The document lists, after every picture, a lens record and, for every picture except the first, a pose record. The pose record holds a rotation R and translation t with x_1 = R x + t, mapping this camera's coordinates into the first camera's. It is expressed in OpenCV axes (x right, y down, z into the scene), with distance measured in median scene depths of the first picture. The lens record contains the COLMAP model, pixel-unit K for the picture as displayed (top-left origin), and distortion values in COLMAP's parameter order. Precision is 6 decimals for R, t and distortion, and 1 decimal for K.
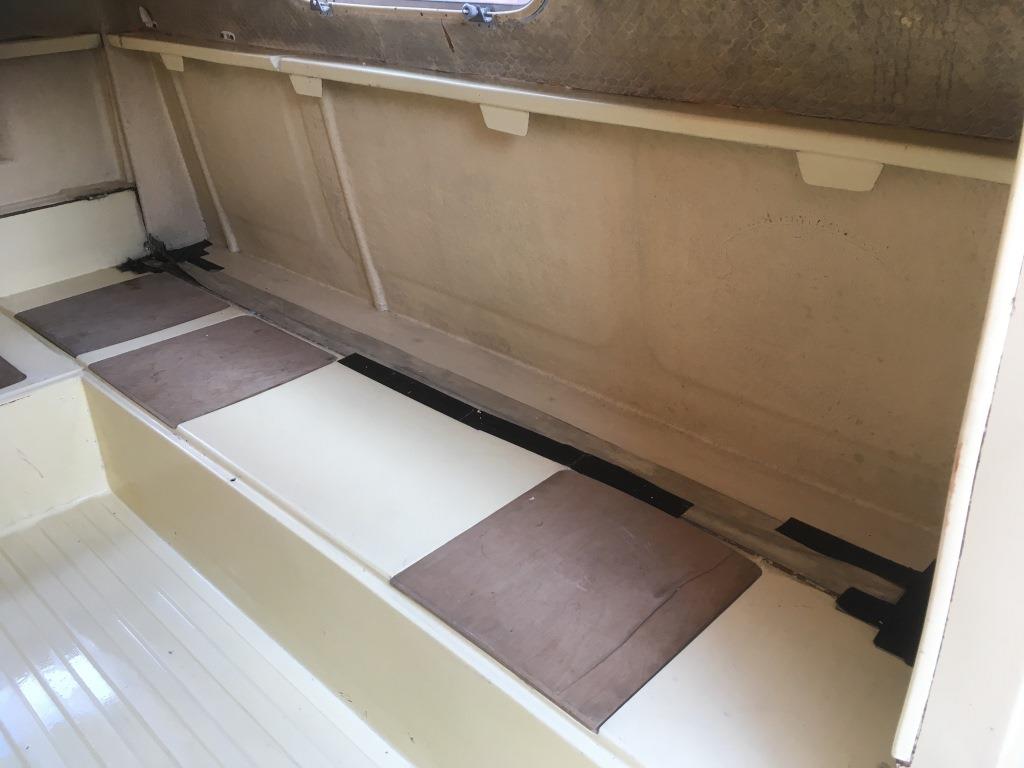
lens RADIAL K [[876.0, 0, 511.9], [0, 876.0, 382.2], [0, 0, 1]] dist [0.060232, -0.071429]
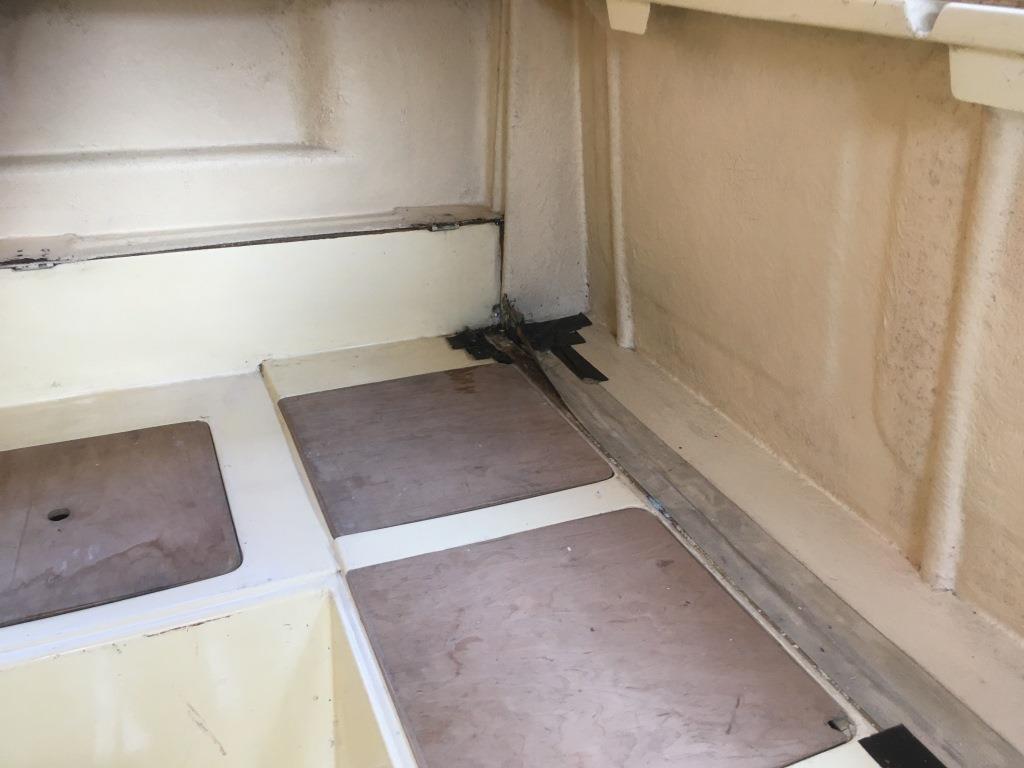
lens RADIAL K [[876.0, 0, 514.1], [0, 876.0, 387.8], [0, 0, 1]] dist [0.060232, -0.071429]
pose [[0.922459, 0.223973, -0.314491, -0.204050], [-0.227489, 0.973434, 0.025989, -0.128179], [0.311957, 0.047569, 0.948904, 0.436761]]
